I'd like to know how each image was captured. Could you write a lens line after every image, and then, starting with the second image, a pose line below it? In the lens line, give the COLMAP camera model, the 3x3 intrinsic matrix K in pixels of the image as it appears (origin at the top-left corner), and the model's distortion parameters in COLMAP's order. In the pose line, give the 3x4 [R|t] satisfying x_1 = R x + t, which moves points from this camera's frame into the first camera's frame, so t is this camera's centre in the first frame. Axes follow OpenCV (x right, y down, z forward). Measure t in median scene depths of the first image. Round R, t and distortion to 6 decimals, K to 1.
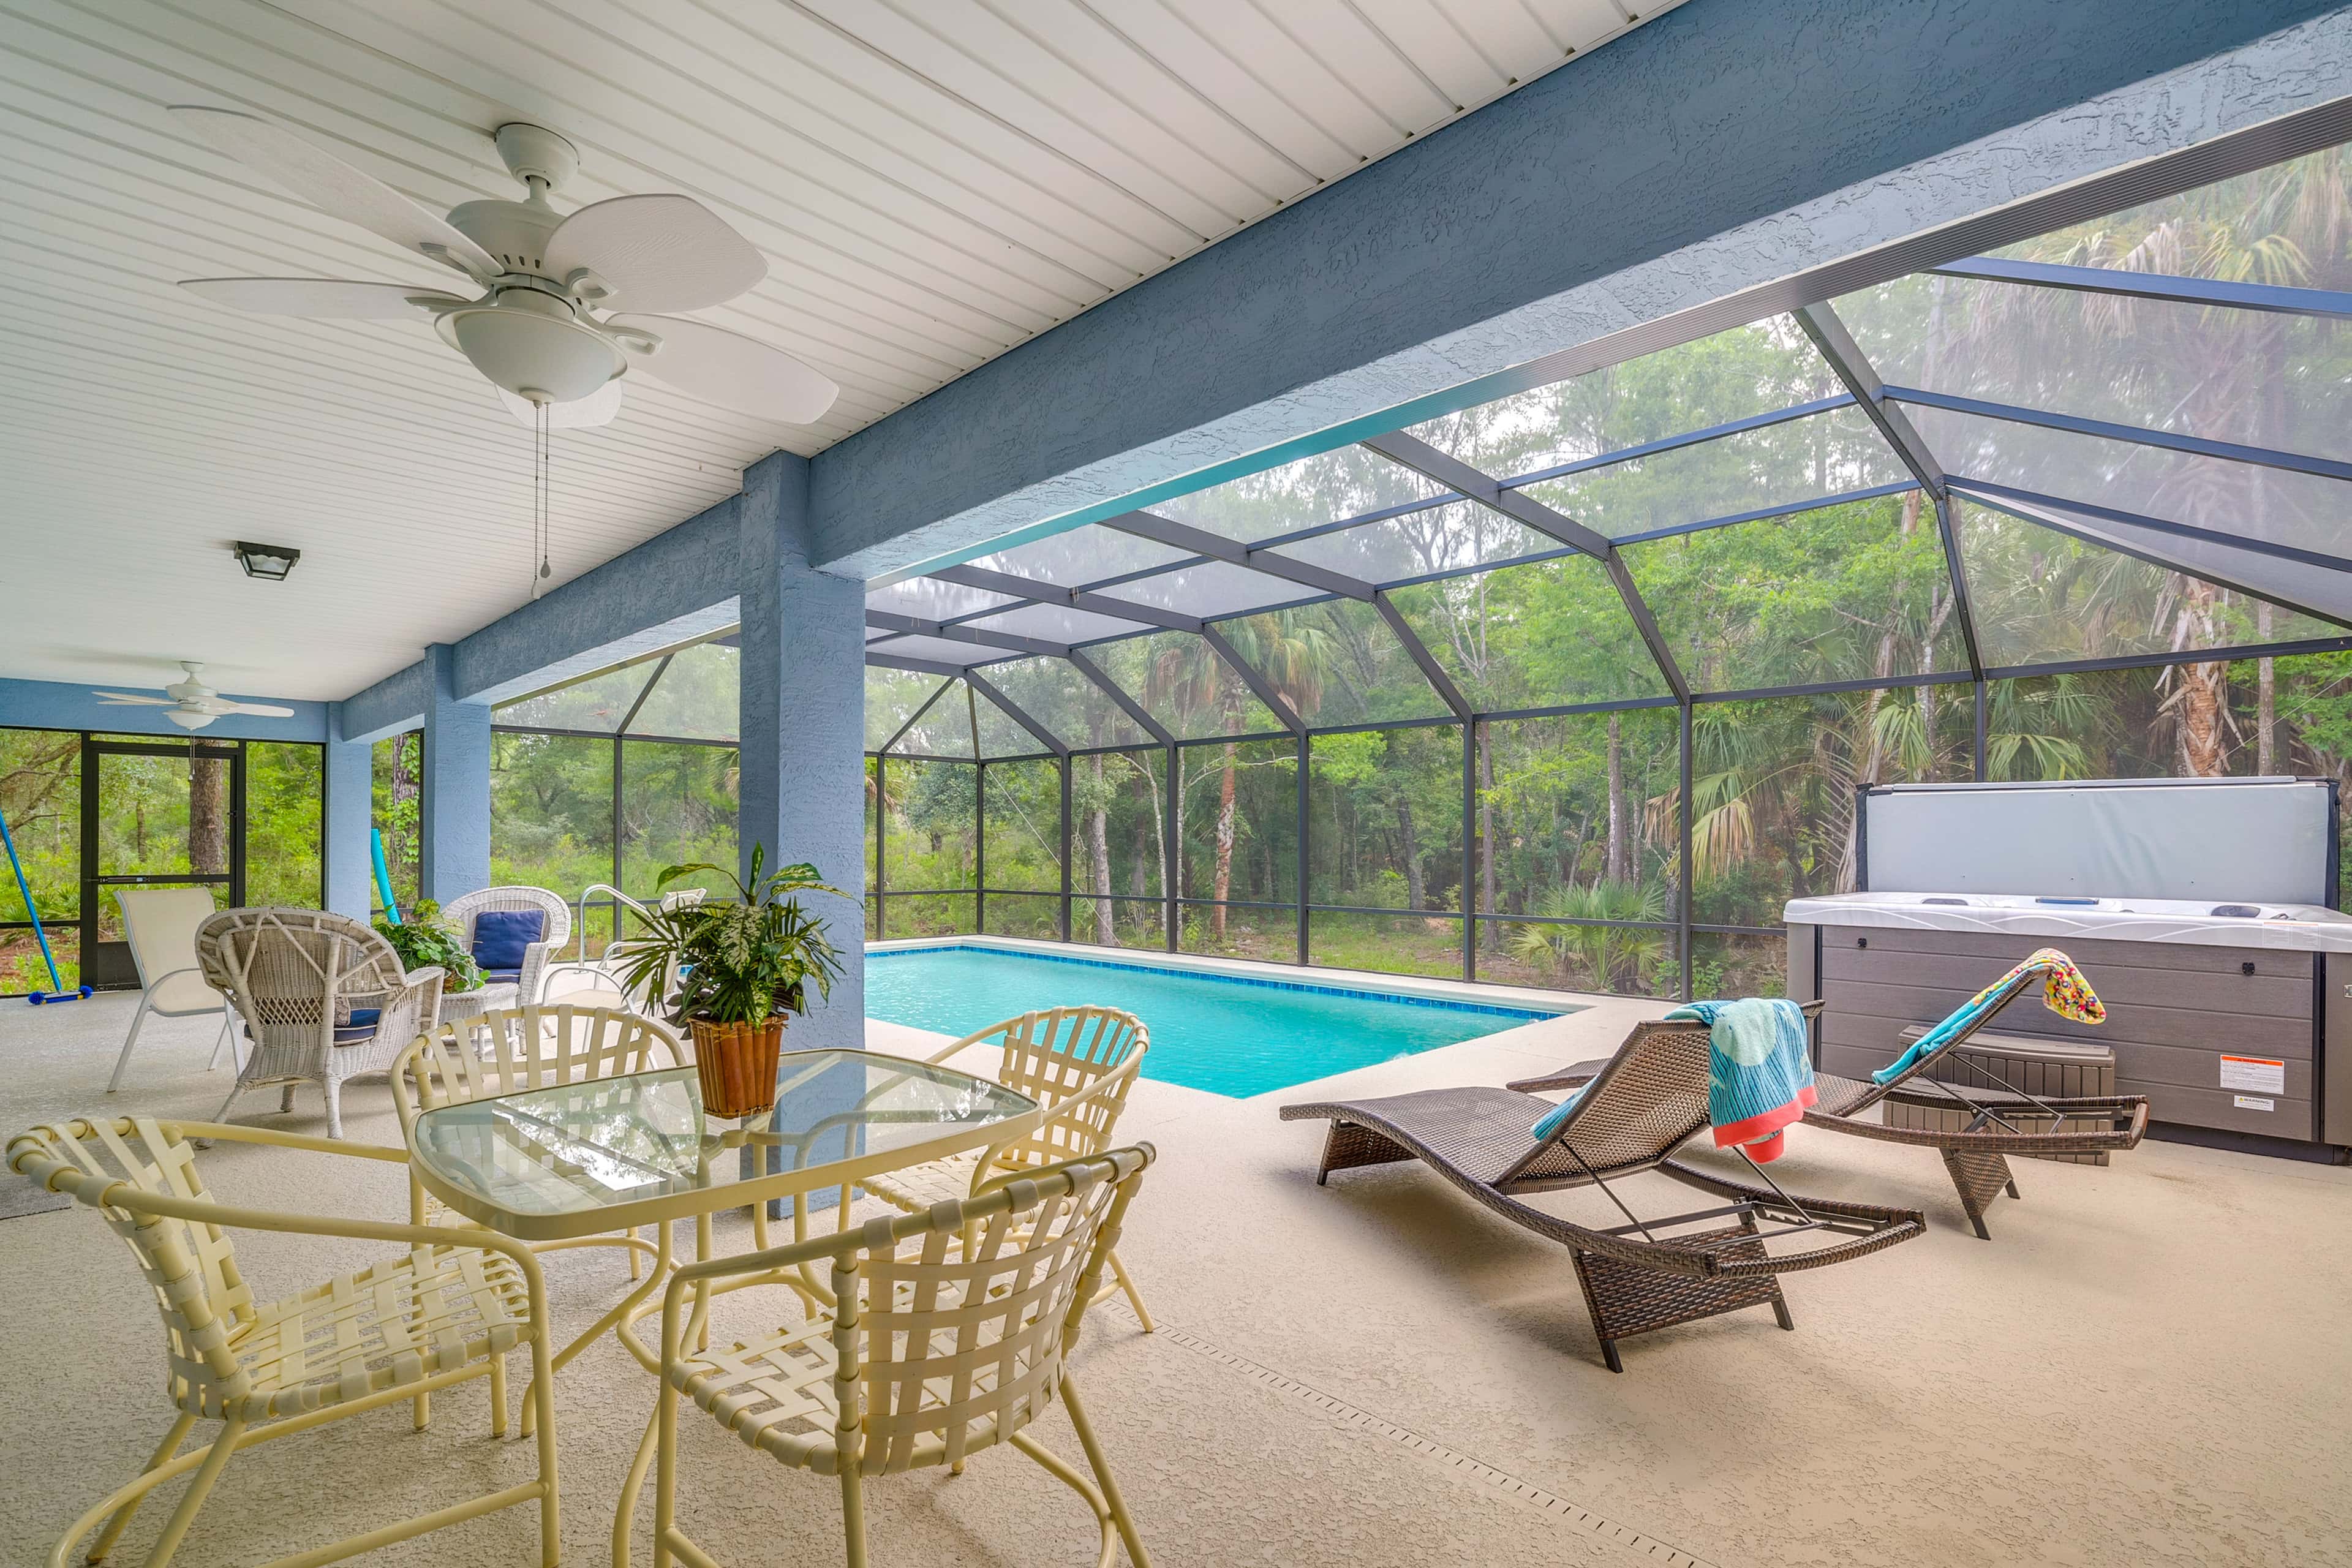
lens RADIAL K [[1069.7, 0, 1185.3], [0, 1069.7, 834.1], [0, 0, 1]] dist [-0.010926, 0.000015]
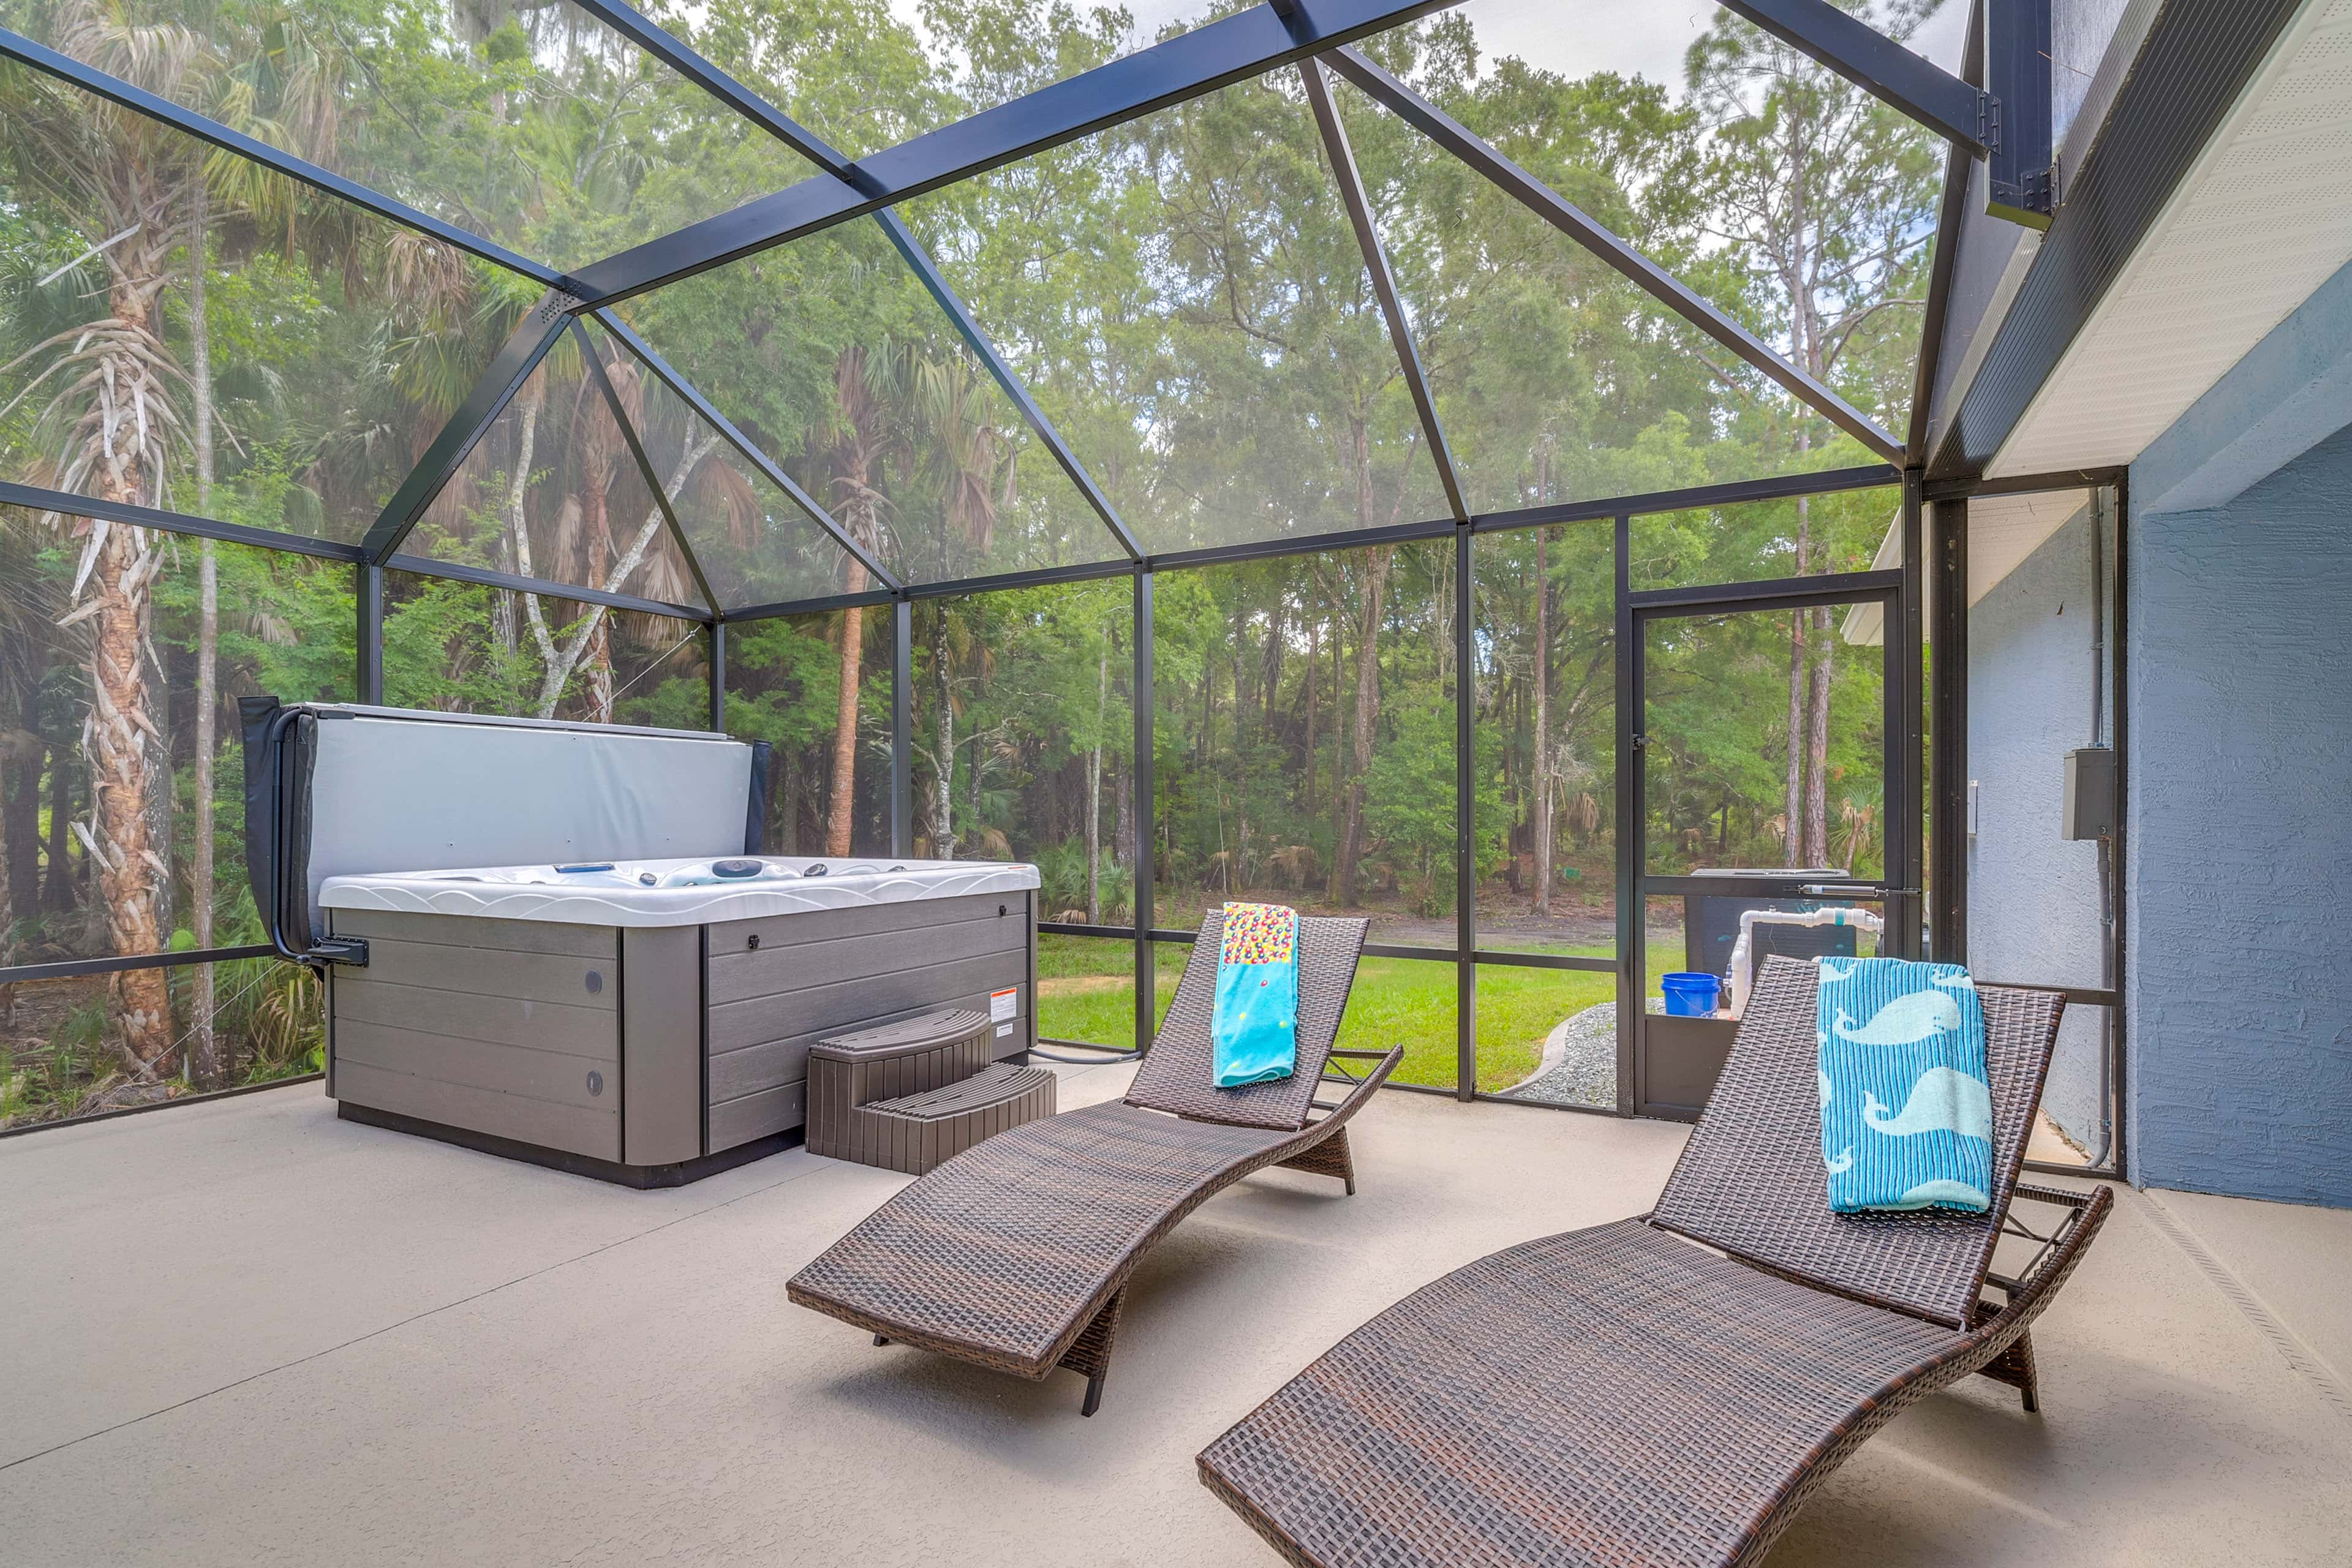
lens RADIAL K [[1074.6, 0, 1200.9], [0, 1074.6, 851.4], [0, 0, 1]] dist [-0.004627, 0.000600]
pose [[-0.274075, -0.045245, 0.960643, -0.094045], [-0.009740, 0.998972, 0.044271, 0.008488], [-0.961659, 0.002777, -0.274234, 0.781314]]
